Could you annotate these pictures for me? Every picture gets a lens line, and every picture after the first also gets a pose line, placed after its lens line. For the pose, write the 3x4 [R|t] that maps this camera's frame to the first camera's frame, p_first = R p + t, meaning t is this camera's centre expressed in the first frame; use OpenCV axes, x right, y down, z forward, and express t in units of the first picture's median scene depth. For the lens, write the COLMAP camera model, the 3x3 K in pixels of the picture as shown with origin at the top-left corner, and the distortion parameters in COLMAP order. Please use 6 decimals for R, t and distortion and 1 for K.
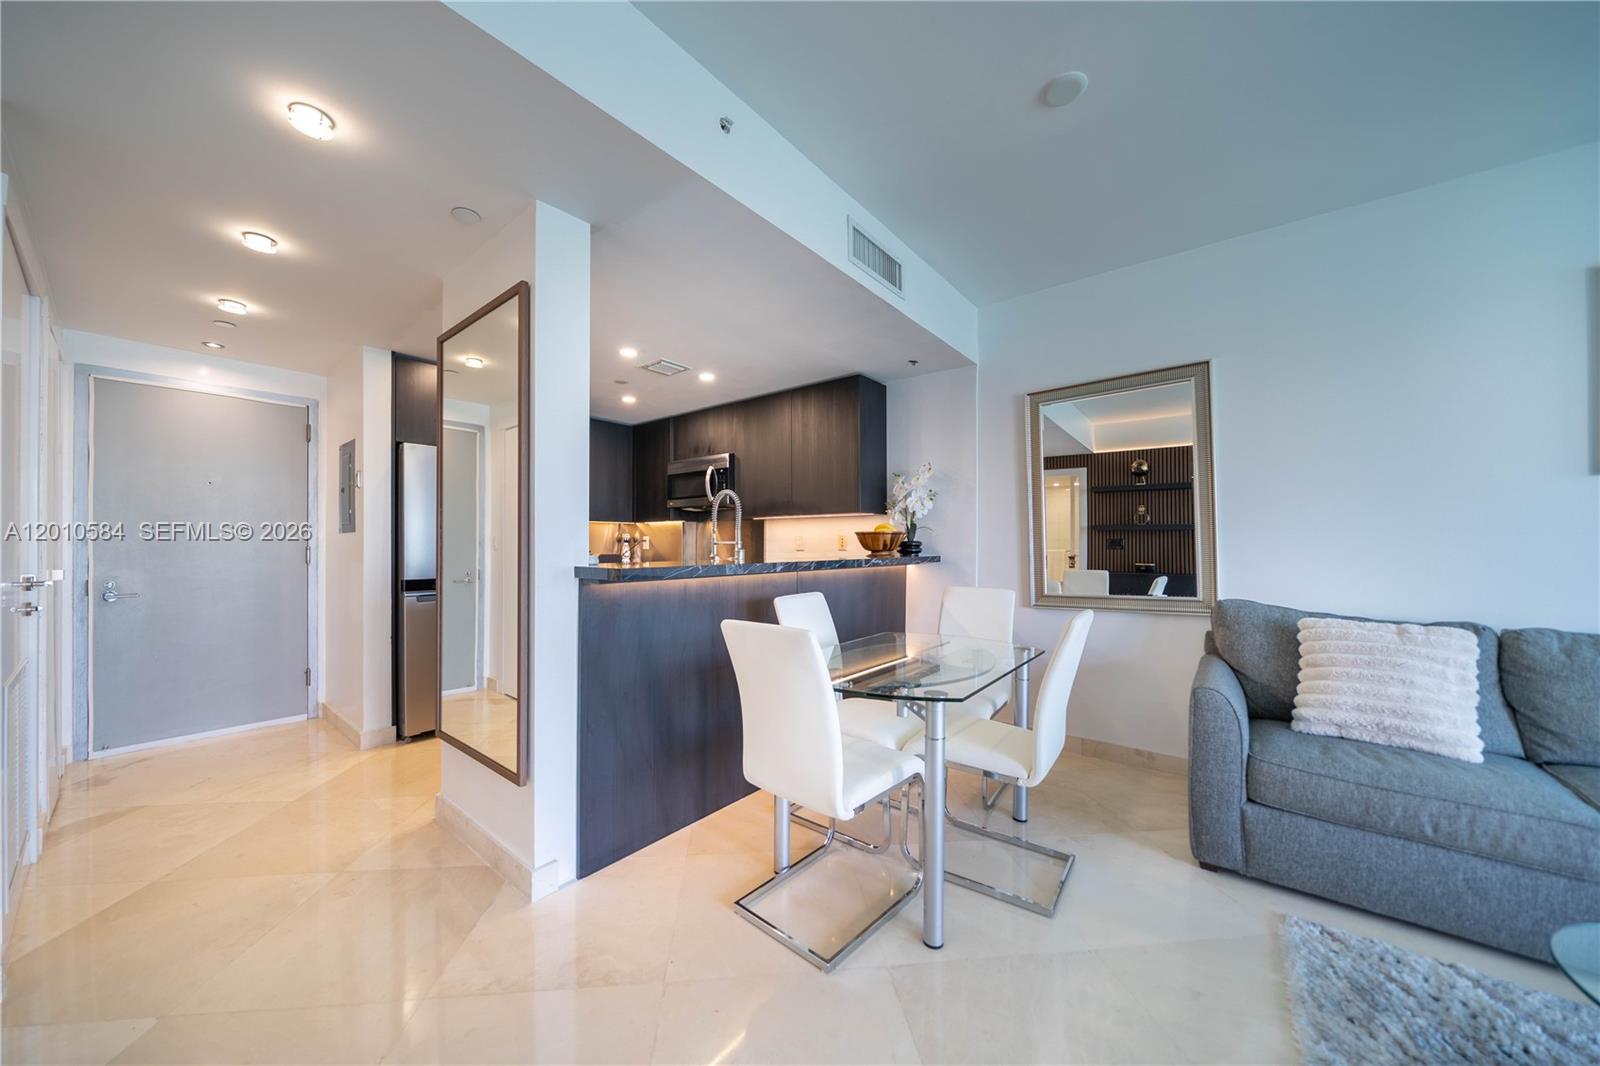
lens RADIAL K [[551.2, 0, 804.3], [0, 551.2, 544.1], [0, 0, 1]] dist [-0.007180, -0.000238]
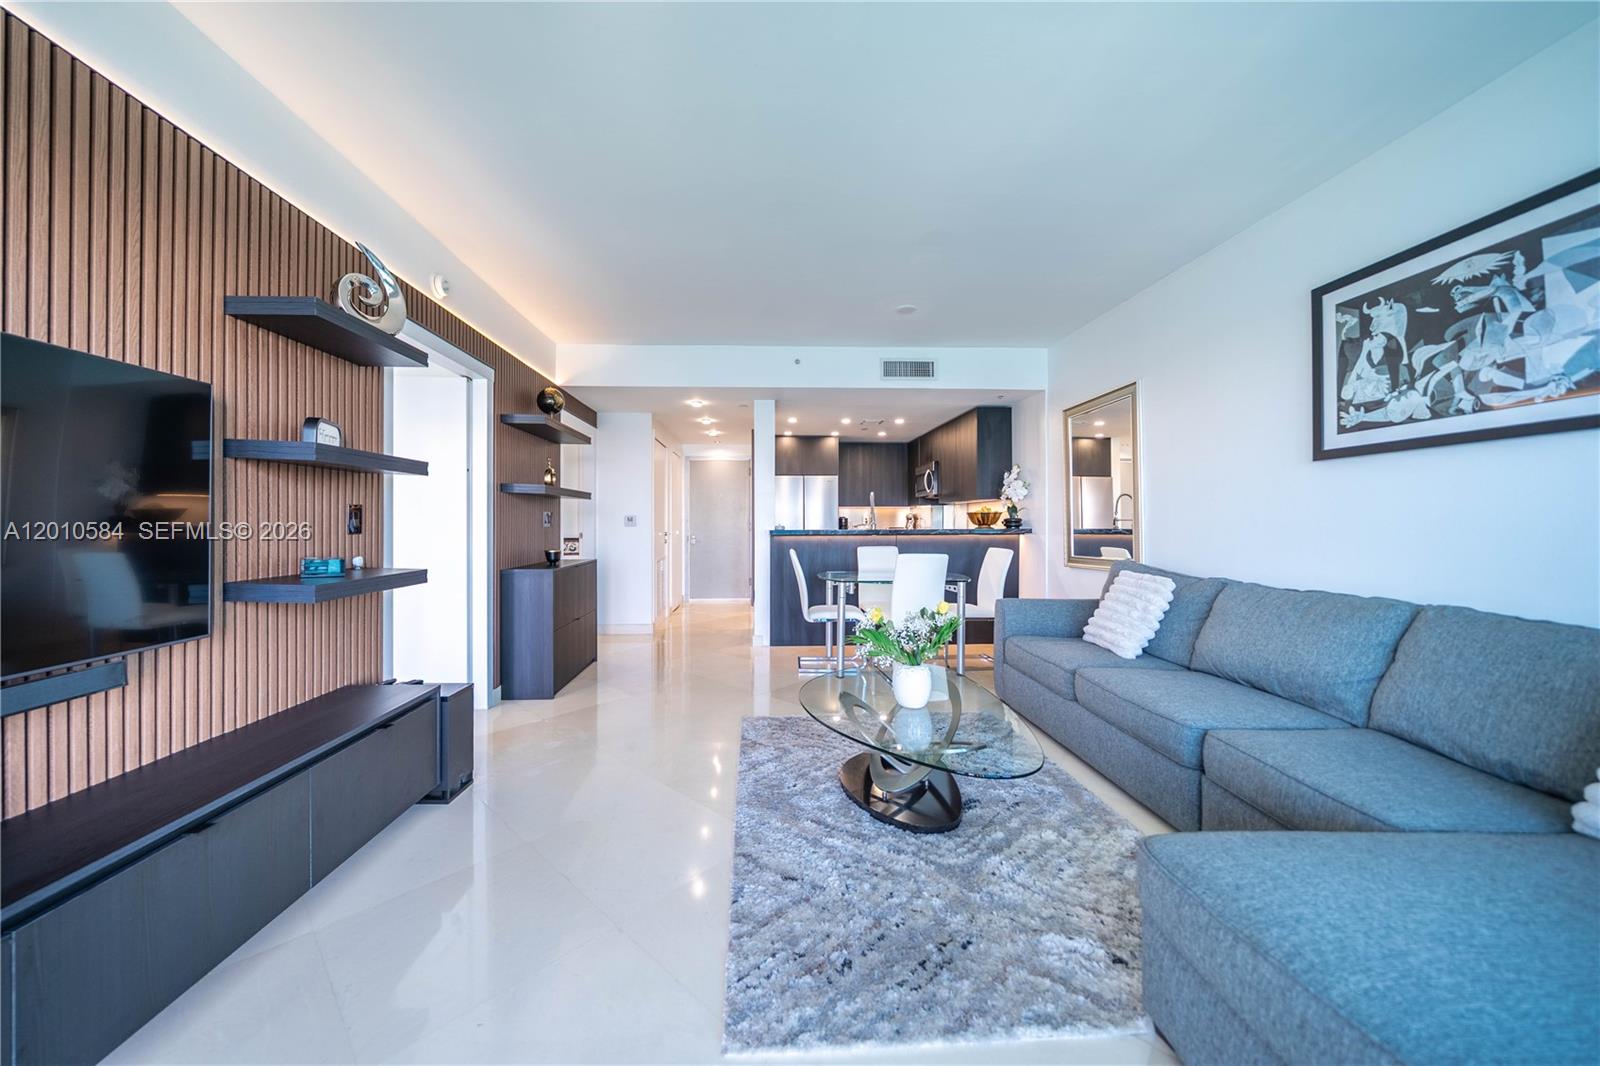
lens RADIAL K [[563.3, 0, 775.0], [0, 563.3, 519.6], [0, 0, 1]] dist [-0.005755, -0.000052]
pose [[0.648669, -0.005947, -0.761047, 1.136315], [0.004278, 0.999982, -0.004168, 0.002174], [0.761058, -0.000552, 0.648683, -0.513058]]
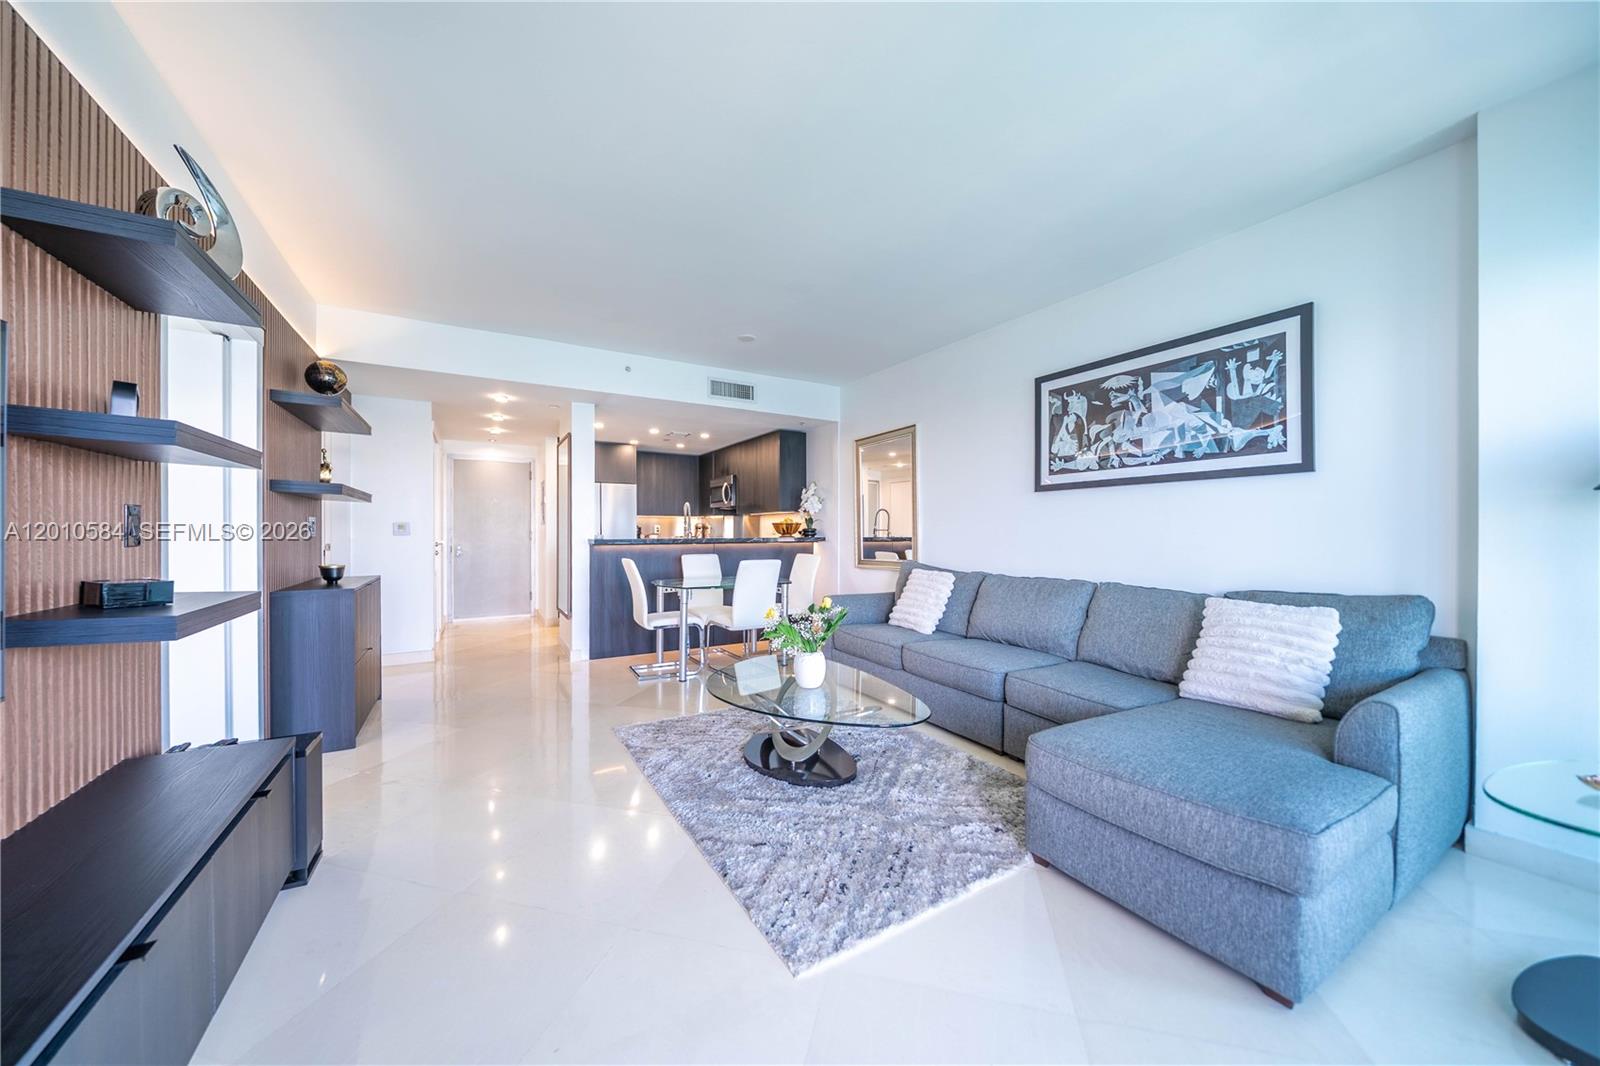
lens RADIAL K [[560.2, 0, 800.0], [0, 560.2, 533.0], [0, 0, 1]] dist [-0.001926, -0.000151]
pose [[0.934288, 0.000993, -0.356519, 0.969563], [0.000658, 0.999990, 0.004511, 0.001311], [0.356520, -0.004449, 0.934277, -0.737518]]
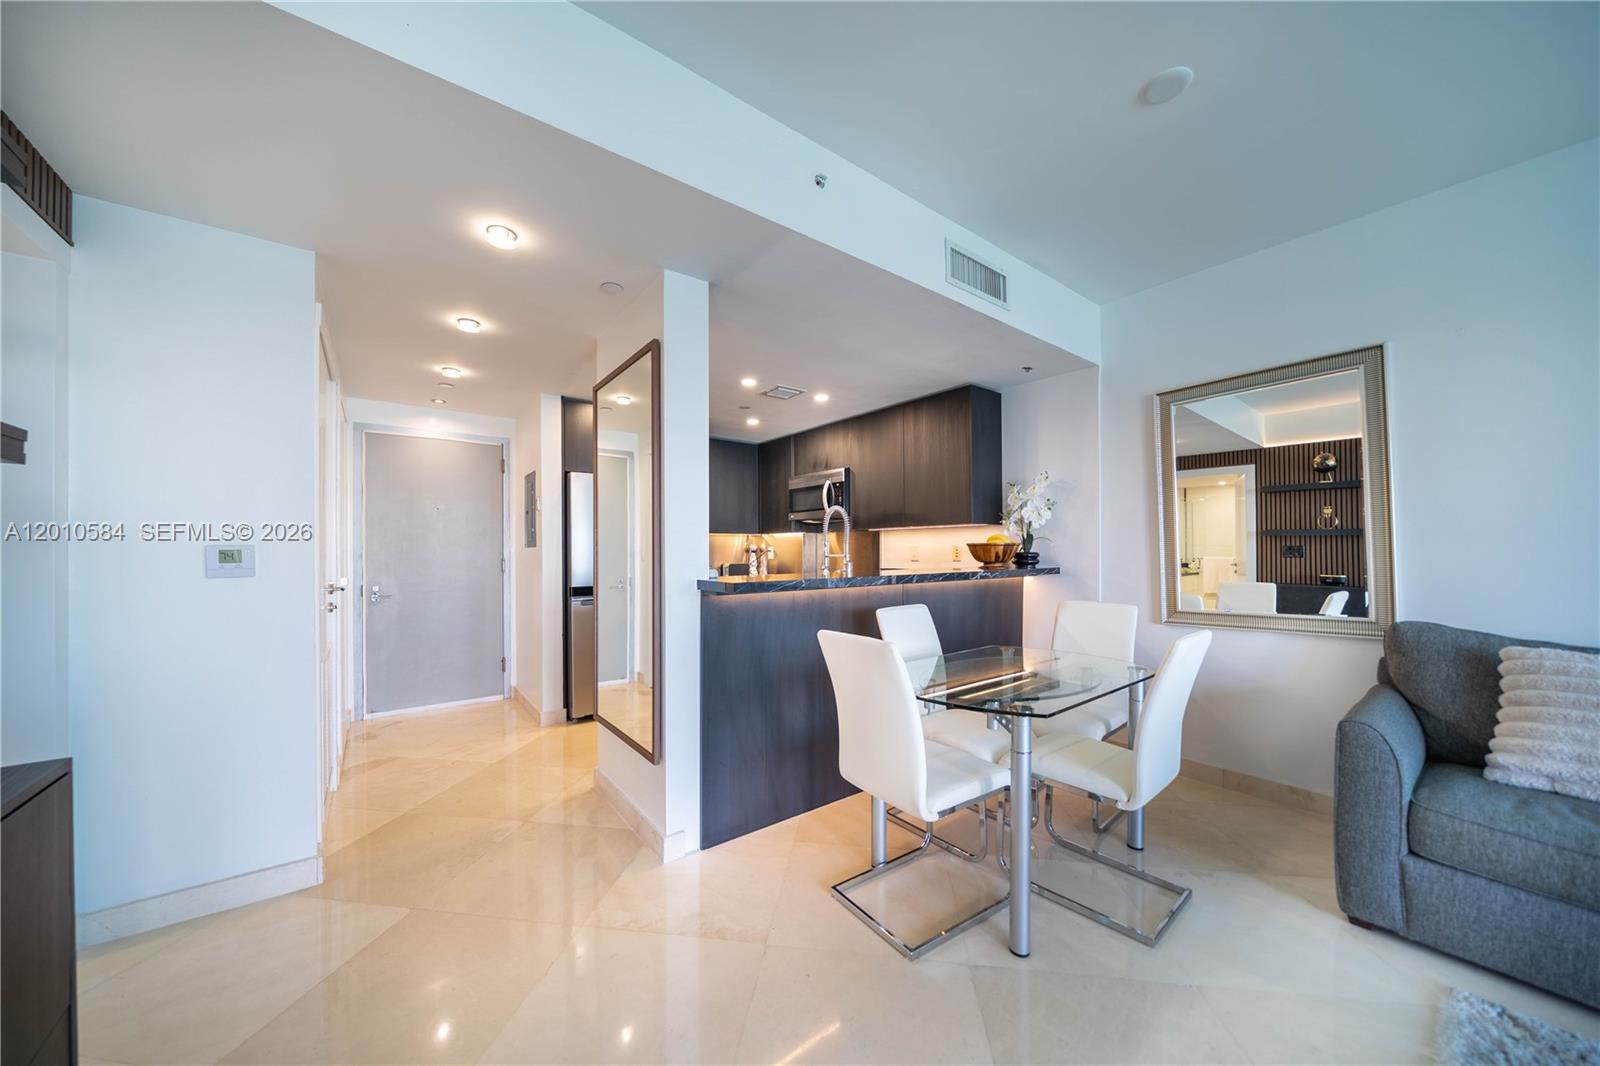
lens RADIAL K [[552.6, 0, 801.5], [0, 552.6, 550.8], [0, 0, 1]] dist [-0.007746, 0.000274]
pose [[0.971052, -0.004494, -0.238827, 0.049724], [0.004897, 0.999987, 0.001091, -0.013814], [0.238819, -0.002229, 0.971062, -0.052021]]
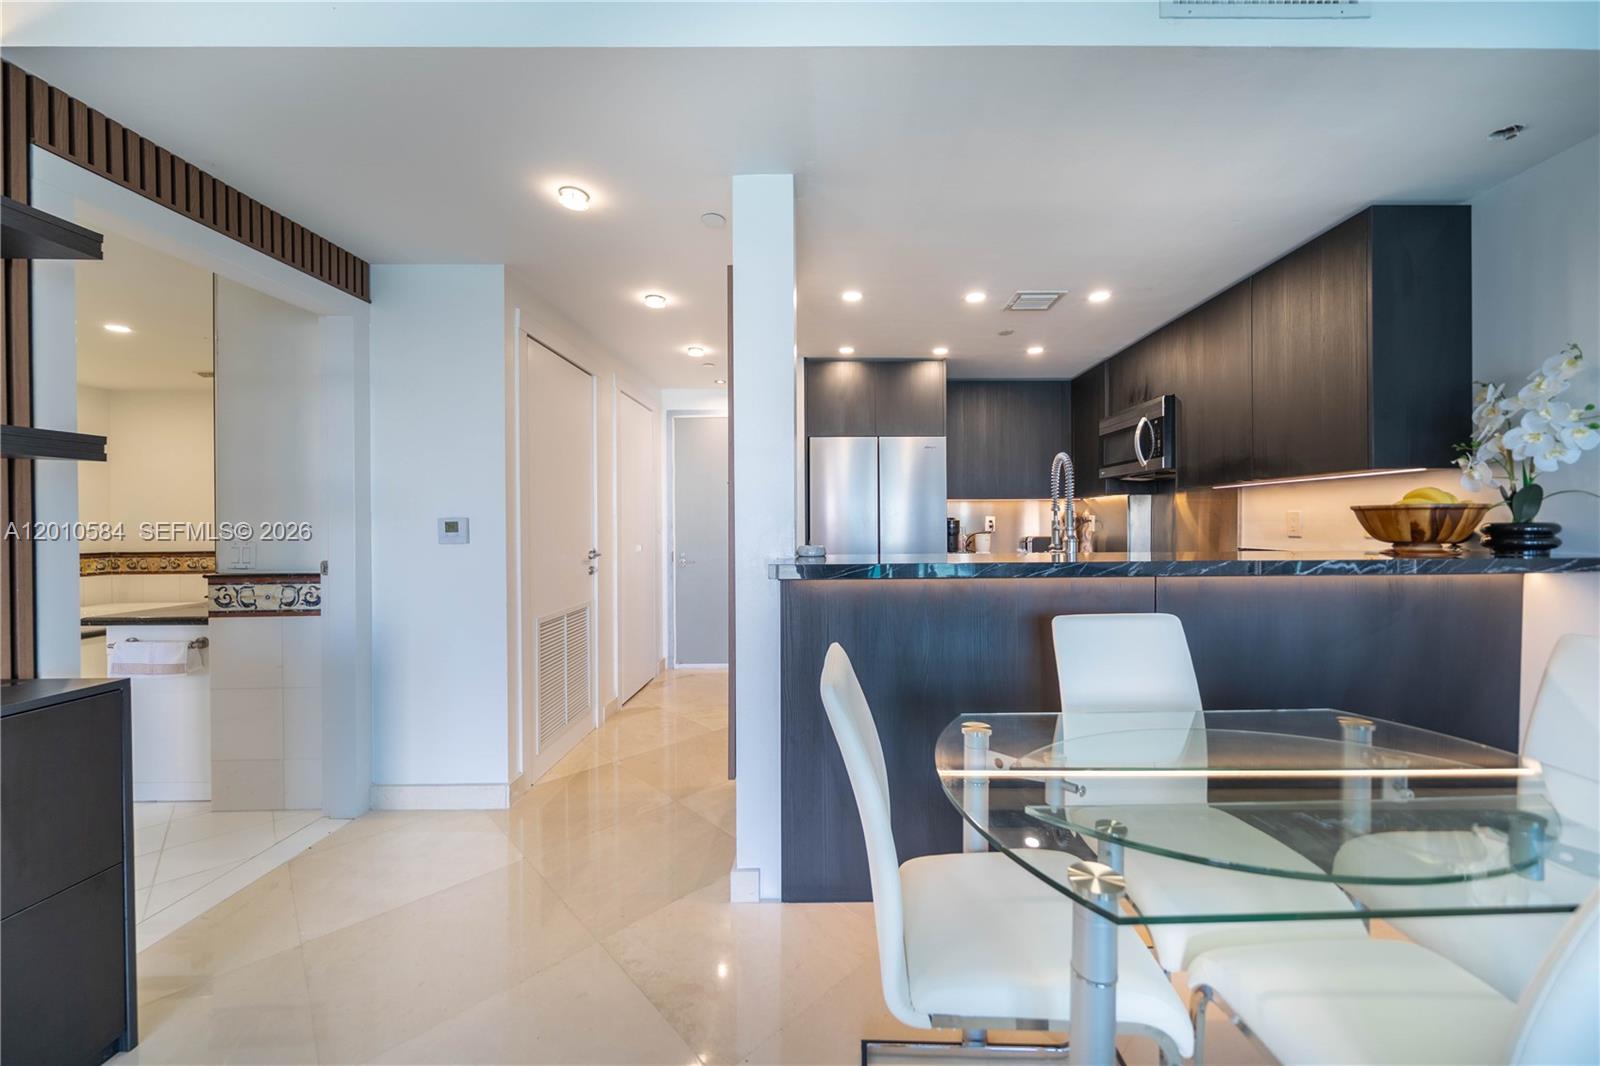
lens RADIAL K [[597.7, 0, 829.0], [0, 597.7, 526.1], [0, 0, 1]] dist [-0.001702, -0.000240]
pose [[0.626785, 0.000993, -0.779191, 0.274491], [0.007007, 0.999952, 0.006911, -0.013253], [0.779161, -0.009792, 0.626748, 0.297263]]
